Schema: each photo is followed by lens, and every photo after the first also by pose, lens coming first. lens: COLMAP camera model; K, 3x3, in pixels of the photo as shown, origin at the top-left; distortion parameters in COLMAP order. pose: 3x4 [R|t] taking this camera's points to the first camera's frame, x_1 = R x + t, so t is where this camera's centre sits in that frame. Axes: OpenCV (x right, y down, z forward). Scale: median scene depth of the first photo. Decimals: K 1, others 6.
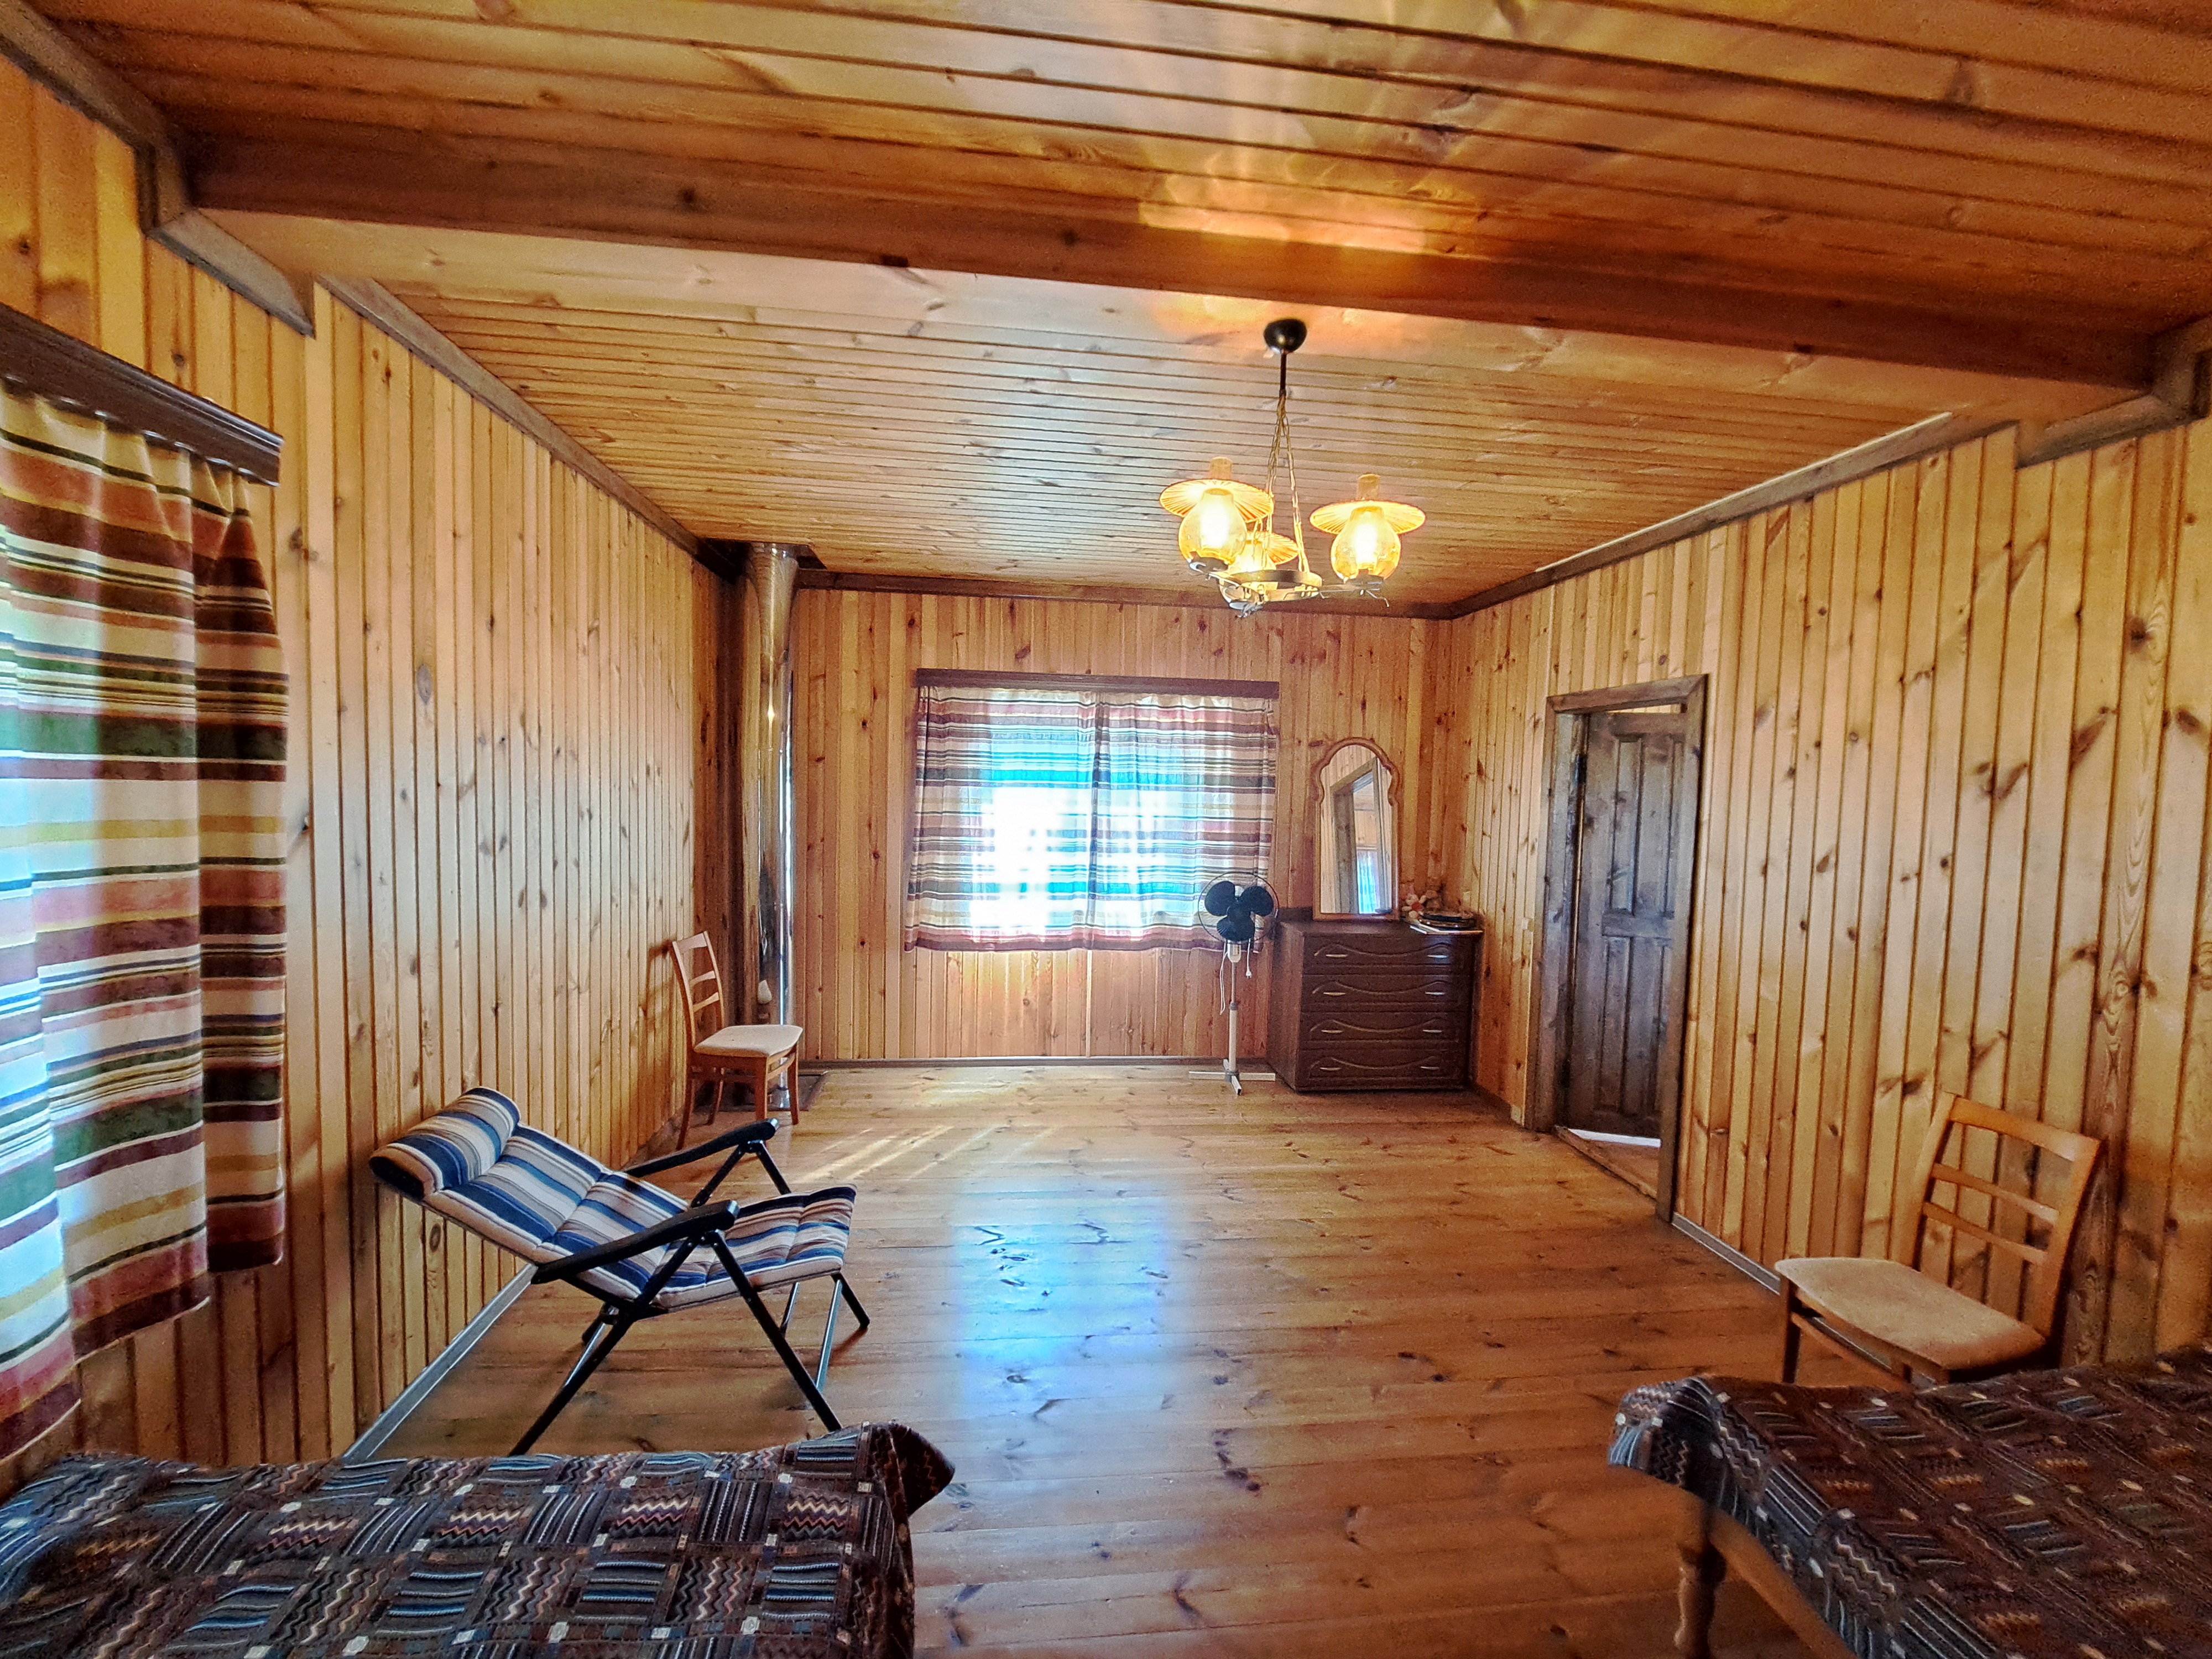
lens RADIAL K [[879.7, 0, 1096.3], [0, 879.7, 829.9], [0, 0, 1]] dist [-0.012751, -0.000221]
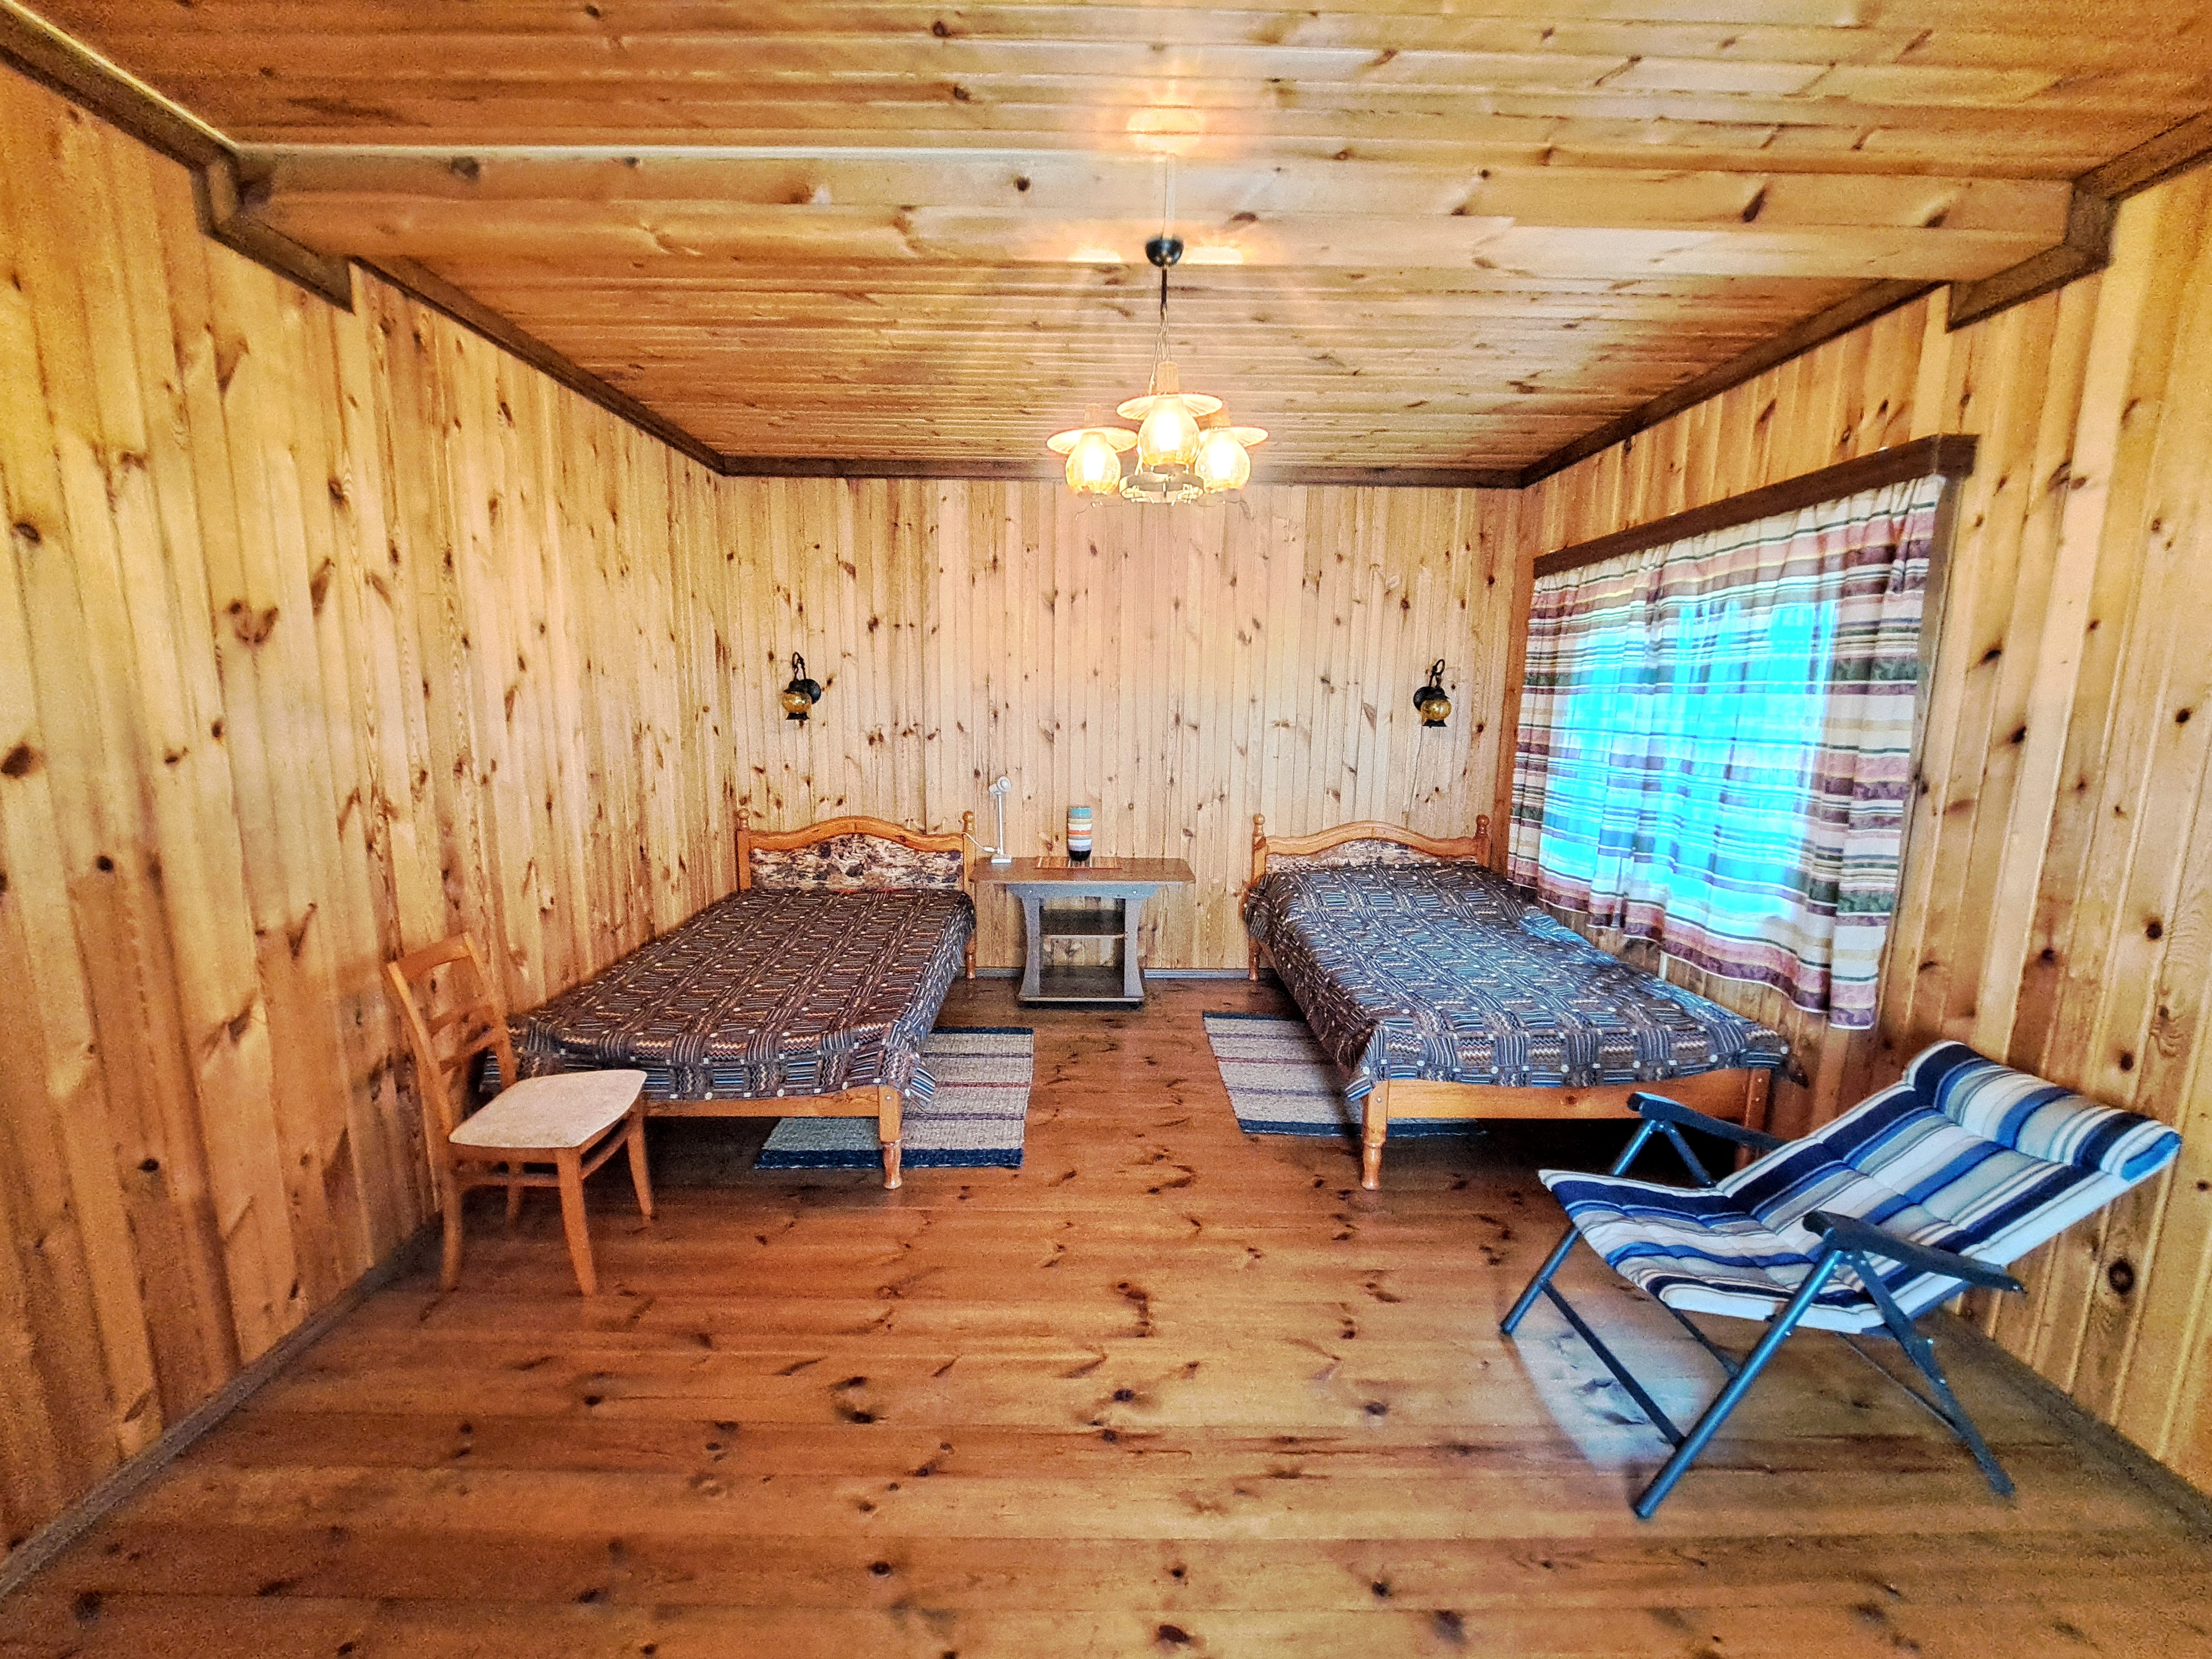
lens RADIAL K [[879.7, 0, 1102.1], [0, 879.7, 829.8], [0, 0, 1]] dist [-0.012751, -0.000221]
pose [[-0.991913, -0.058451, 0.112655, 0.113582], [-0.033632, 0.976957, 0.210769, -0.073871], [-0.122379, 0.205276, -0.971023, 1.927220]]
